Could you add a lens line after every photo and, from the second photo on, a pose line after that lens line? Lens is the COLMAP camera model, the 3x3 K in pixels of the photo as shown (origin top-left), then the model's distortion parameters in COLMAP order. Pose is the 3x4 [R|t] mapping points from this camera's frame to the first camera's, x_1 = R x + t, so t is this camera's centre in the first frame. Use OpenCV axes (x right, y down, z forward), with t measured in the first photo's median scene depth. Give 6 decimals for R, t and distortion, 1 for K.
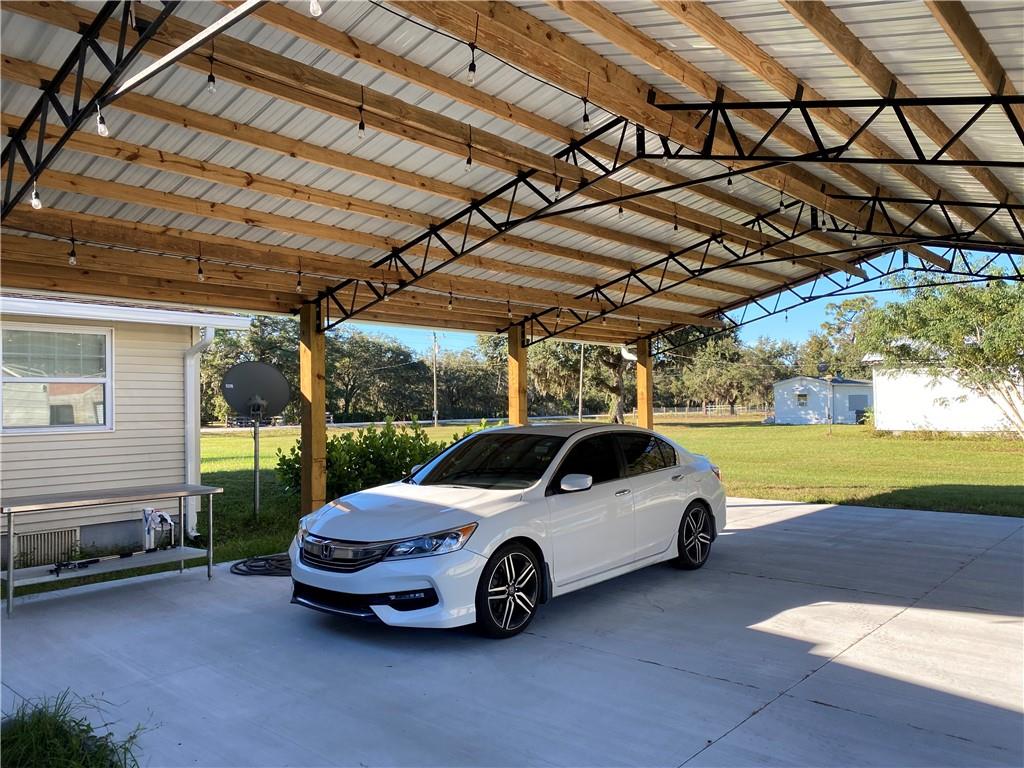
lens RADIAL K [[782.3, 0, 518.7], [0, 782.3, 381.1], [0, 0, 1]] dist [0.036630, -0.033390]
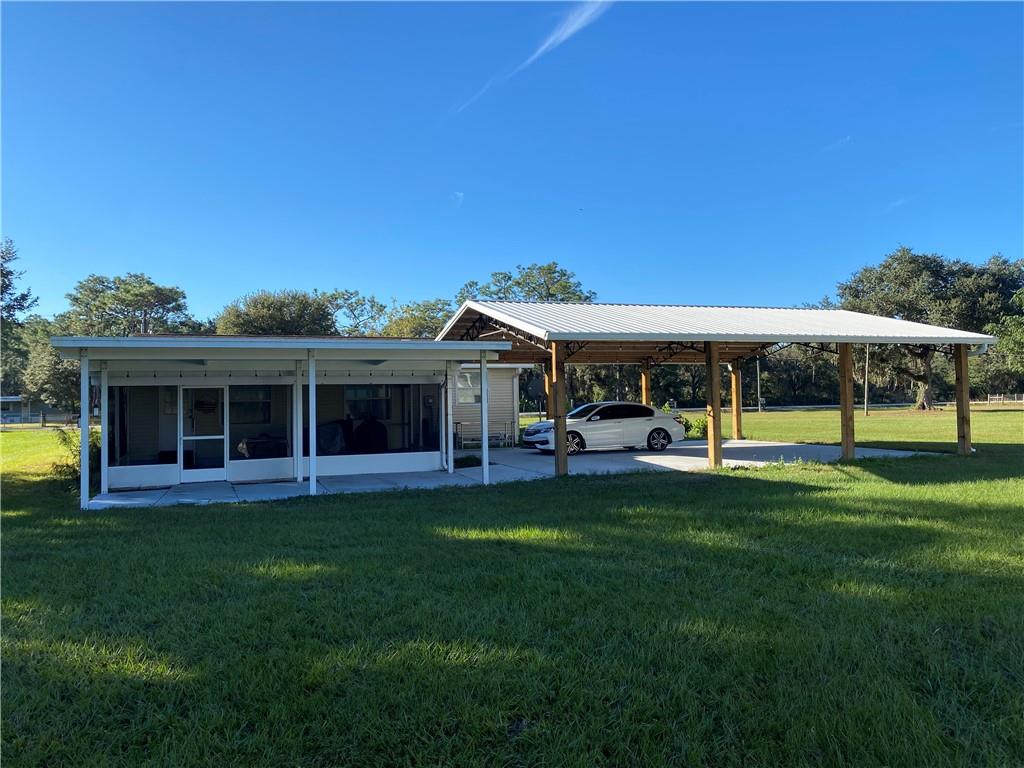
lens RADIAL K [[782.3, 0, 514.3], [0, 782.3, 376.6], [0, 0, 1]] dist [0.036630, -0.033390]
pose [[0.881177, -0.014611, -0.472561, 0.991527], [0.019785, 0.999786, 0.005981, -0.060604], [0.472372, -0.014619, 0.881278, -1.601692]]
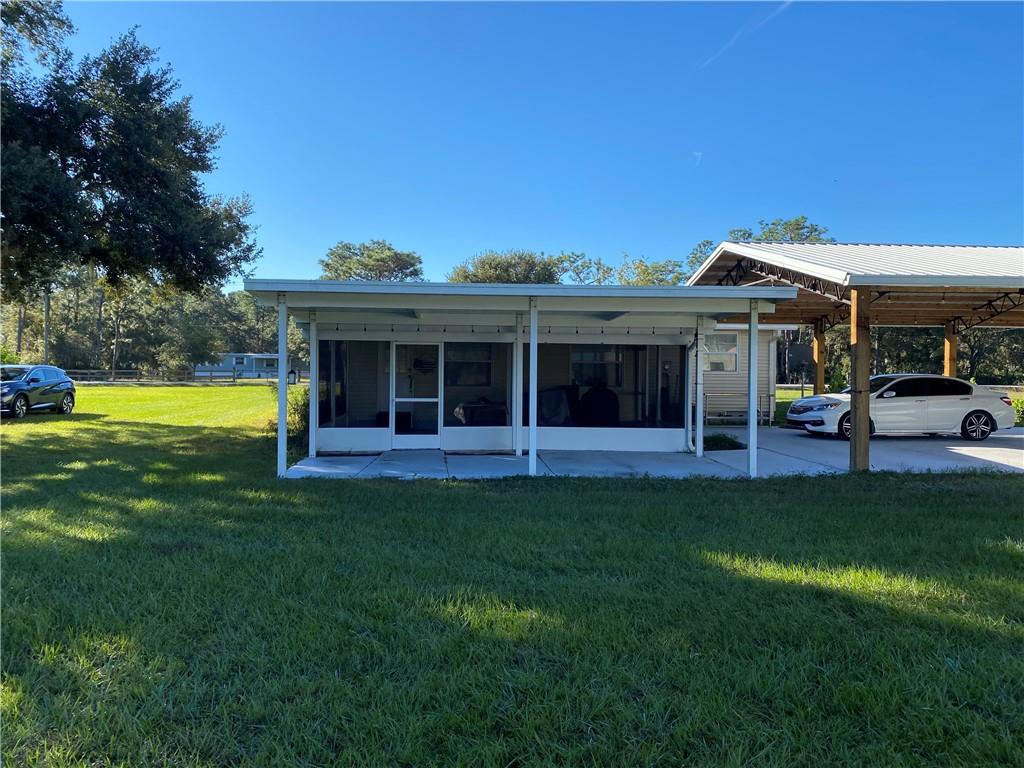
lens RADIAL K [[782.3, 0, 513.9], [0, 782.3, 378.2], [0, 0, 1]] dist [0.036630, -0.033390]
pose [[0.714742, 0.031142, -0.698694, 0.733050], [0.002179, 0.998904, 0.046752, -0.040264], [0.699385, -0.034938, 0.713891, -1.312055]]
